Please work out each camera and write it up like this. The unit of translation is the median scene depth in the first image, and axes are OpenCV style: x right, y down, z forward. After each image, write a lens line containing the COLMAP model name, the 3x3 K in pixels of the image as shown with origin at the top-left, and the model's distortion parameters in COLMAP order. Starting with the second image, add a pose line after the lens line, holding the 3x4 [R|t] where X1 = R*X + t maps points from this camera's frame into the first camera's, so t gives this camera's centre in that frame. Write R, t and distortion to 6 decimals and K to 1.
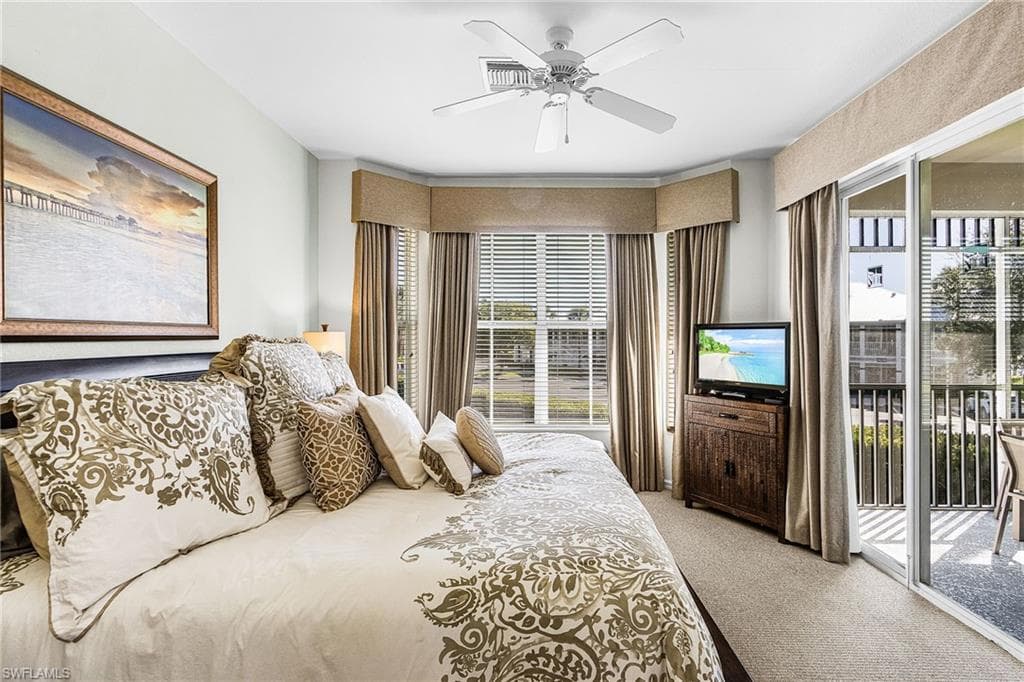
lens RADIAL K [[482.7, 0, 510.5], [0, 482.7, 339.5], [0, 0, 1]] dist [0.002074, -0.000125]
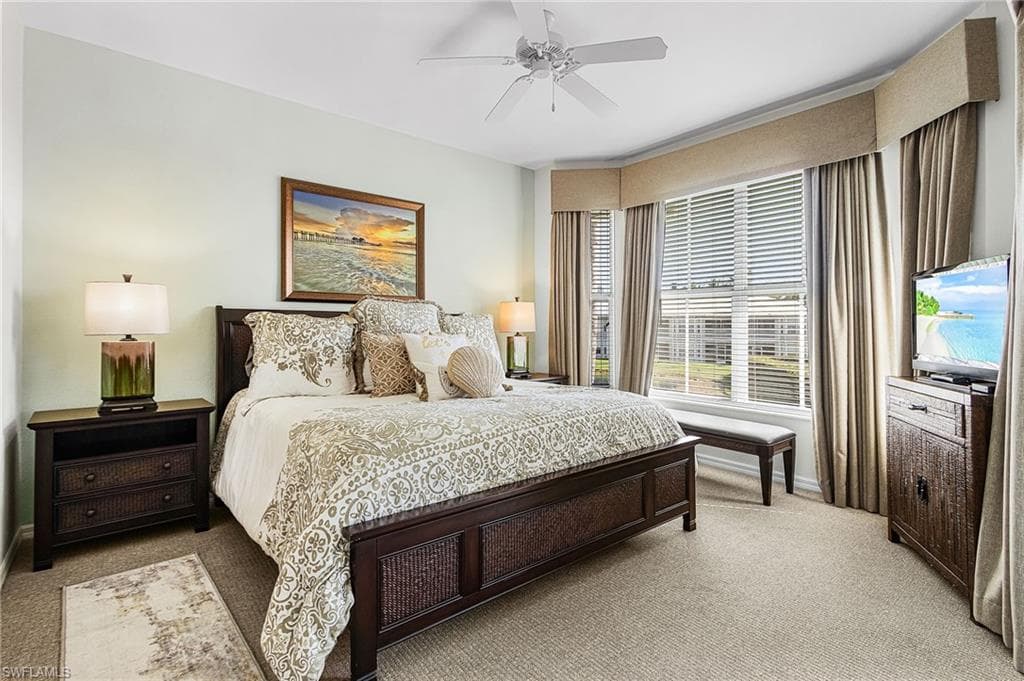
lens RADIAL K [[463.0, 0, 499.2], [0, 463.0, 329.6], [0, 0, 1]] dist [0.010223, 0.000193]
pose [[0.642484, 0.007833, -0.766259, 0.955709], [-0.009180, 0.999955, 0.002525, 0.095328], [0.766244, 0.005411, 0.642527, 0.268464]]
